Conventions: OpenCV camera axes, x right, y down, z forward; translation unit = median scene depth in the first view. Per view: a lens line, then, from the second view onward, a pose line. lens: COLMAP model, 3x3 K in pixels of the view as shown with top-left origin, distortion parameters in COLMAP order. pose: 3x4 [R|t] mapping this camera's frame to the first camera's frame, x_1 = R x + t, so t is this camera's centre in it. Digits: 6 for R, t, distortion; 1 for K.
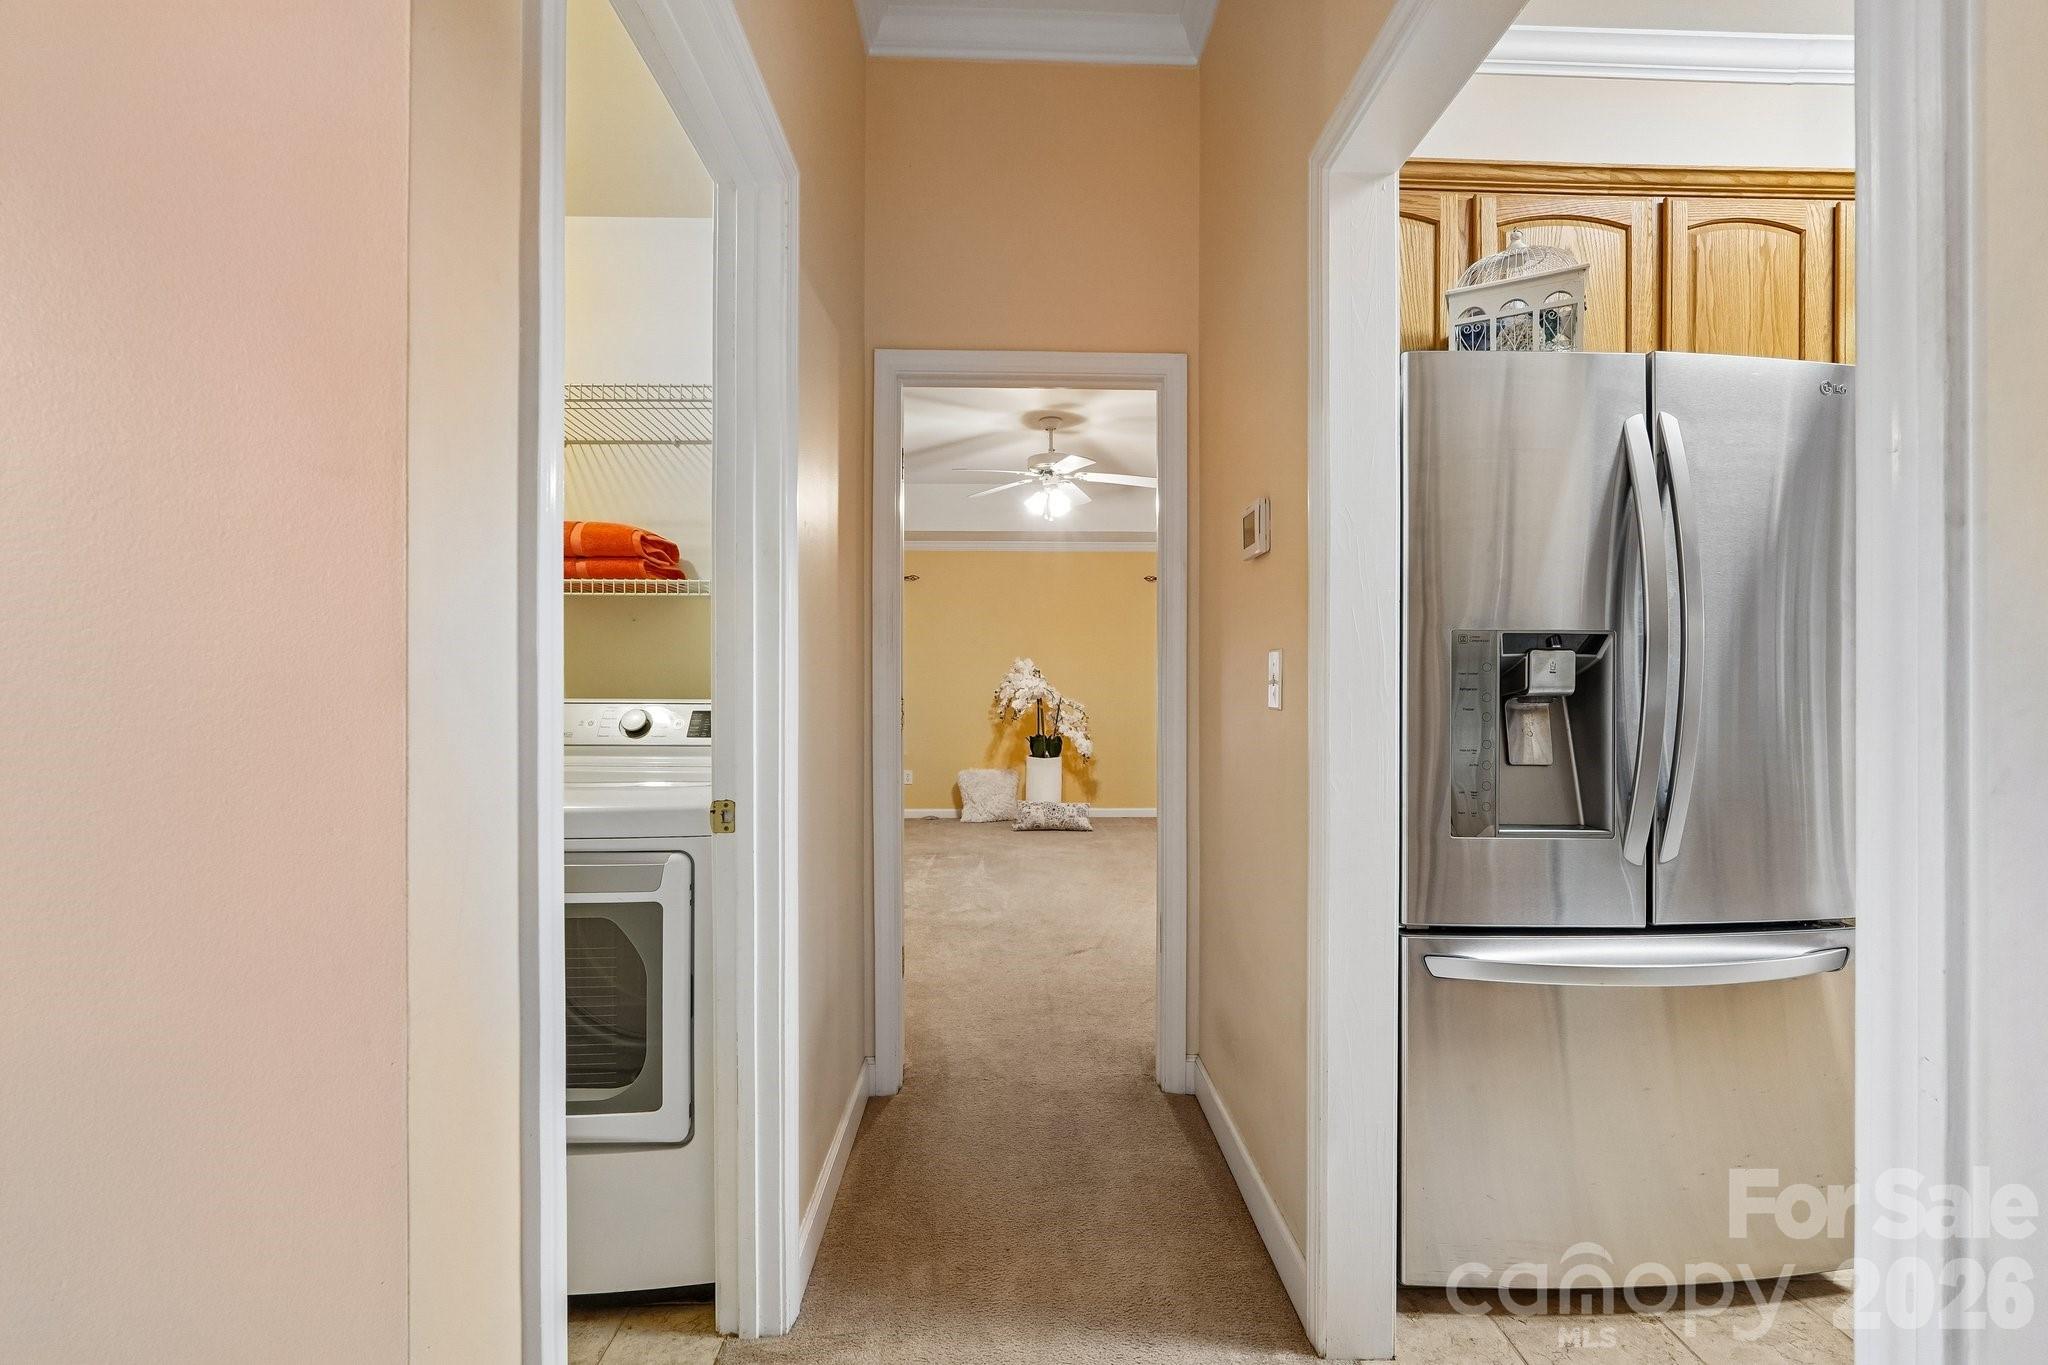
lens RADIAL K [[874.7, 0, 1018.2], [0, 874.7, 691.4], [0, 0, 1]] dist [-0.004365, 0.001306]
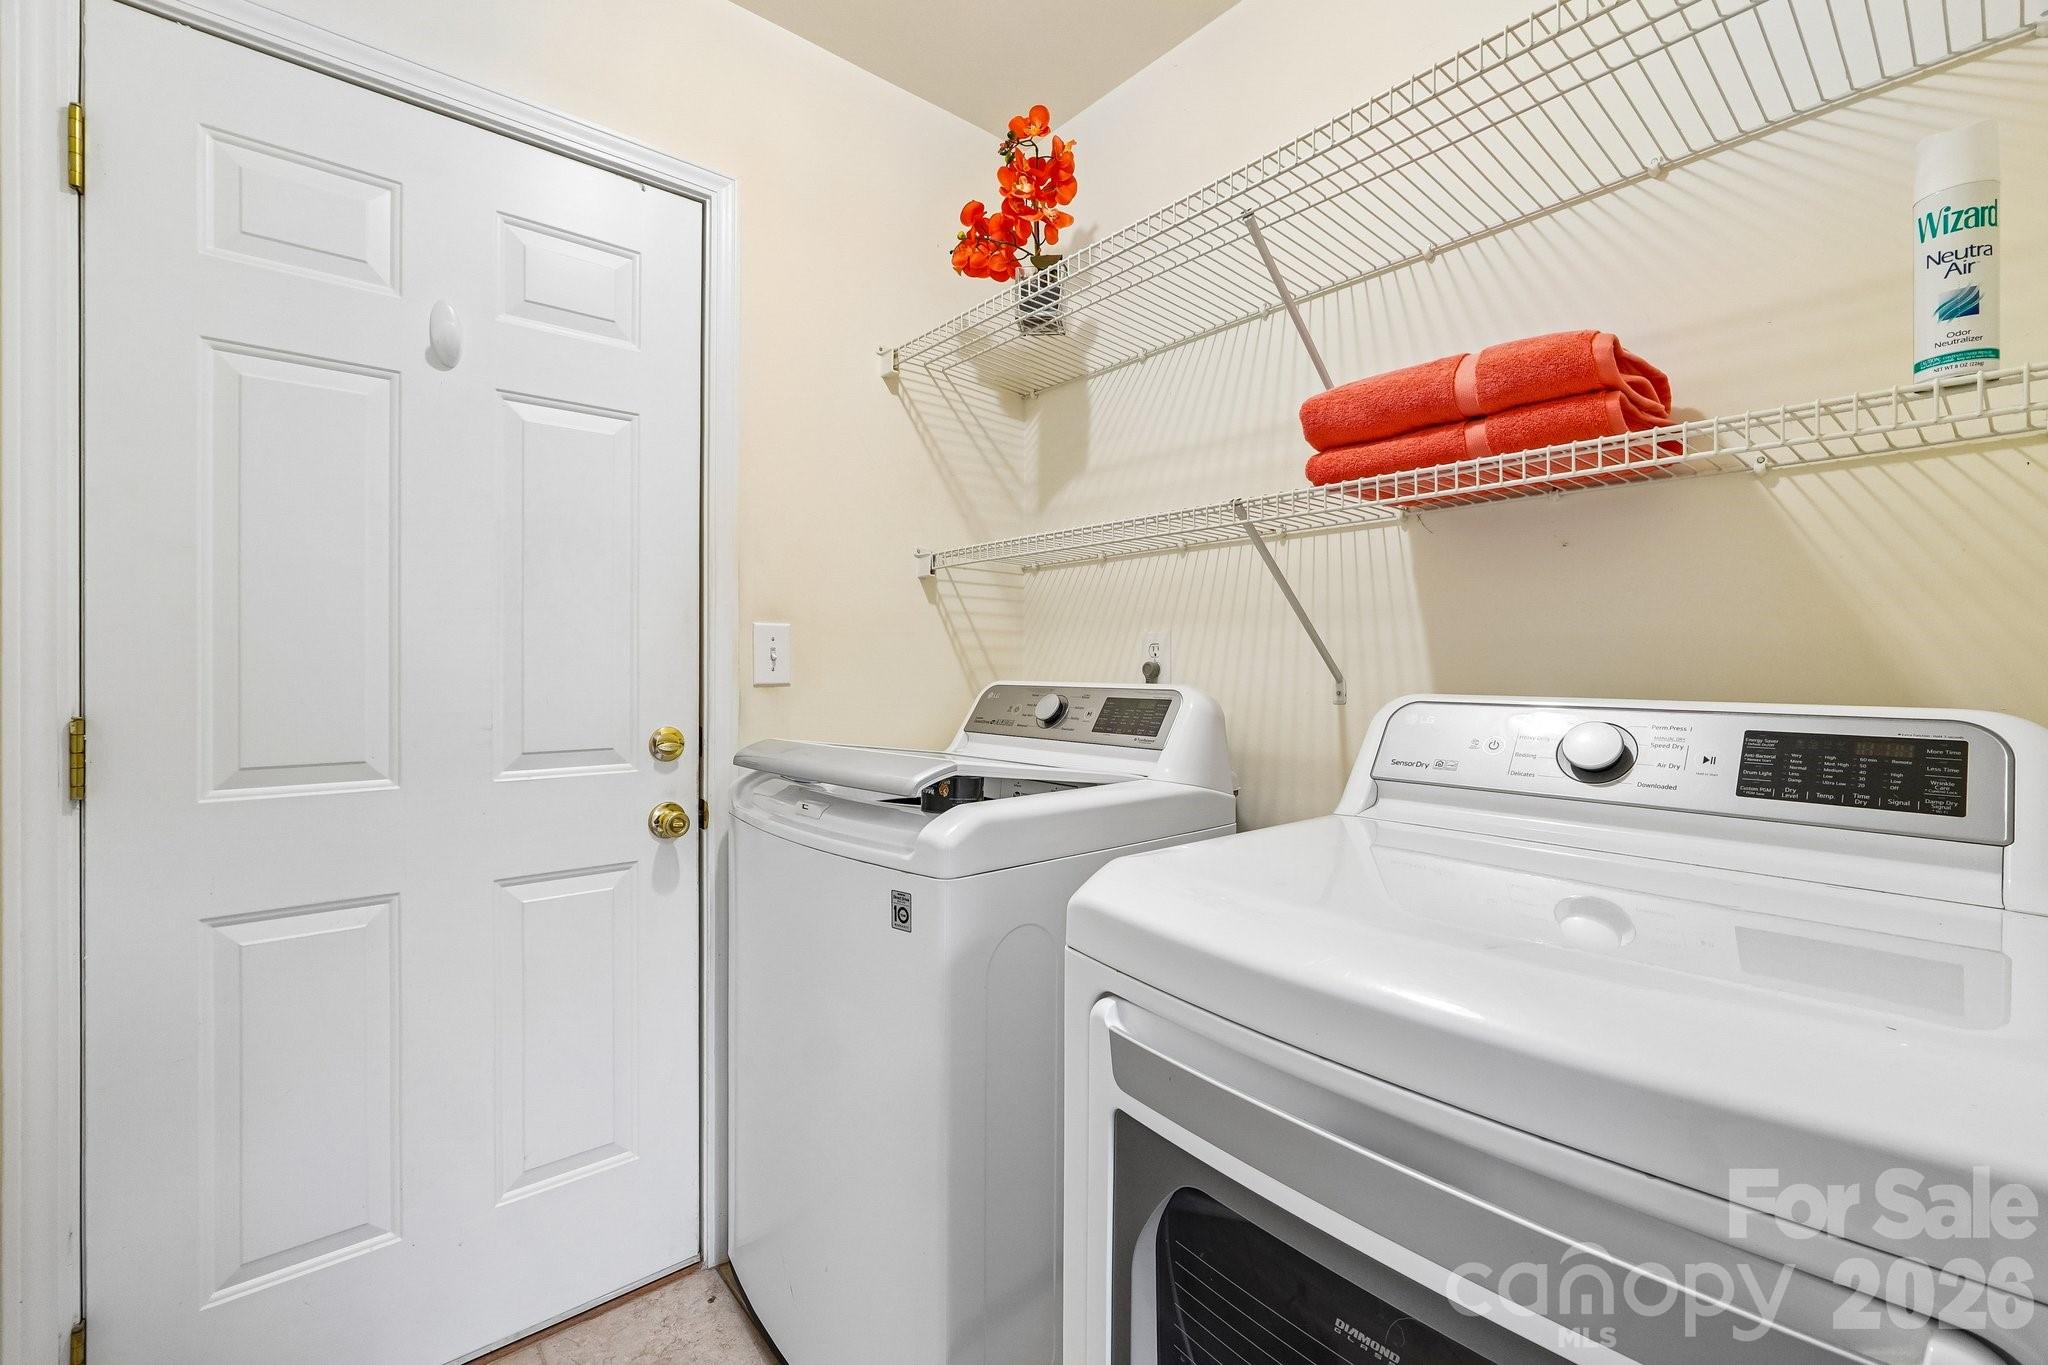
lens RADIAL K [[874.7, 0, 1024.2], [0, 874.7, 682.6], [0, 0, 1]] dist [-0.004365, 0.001306]
pose [[0.646953, 0.007488, -0.762493, -0.282445], [-0.005979, 0.999971, 0.004747, -0.000489], [0.762507, 0.001488, 0.646979, 0.473588]]
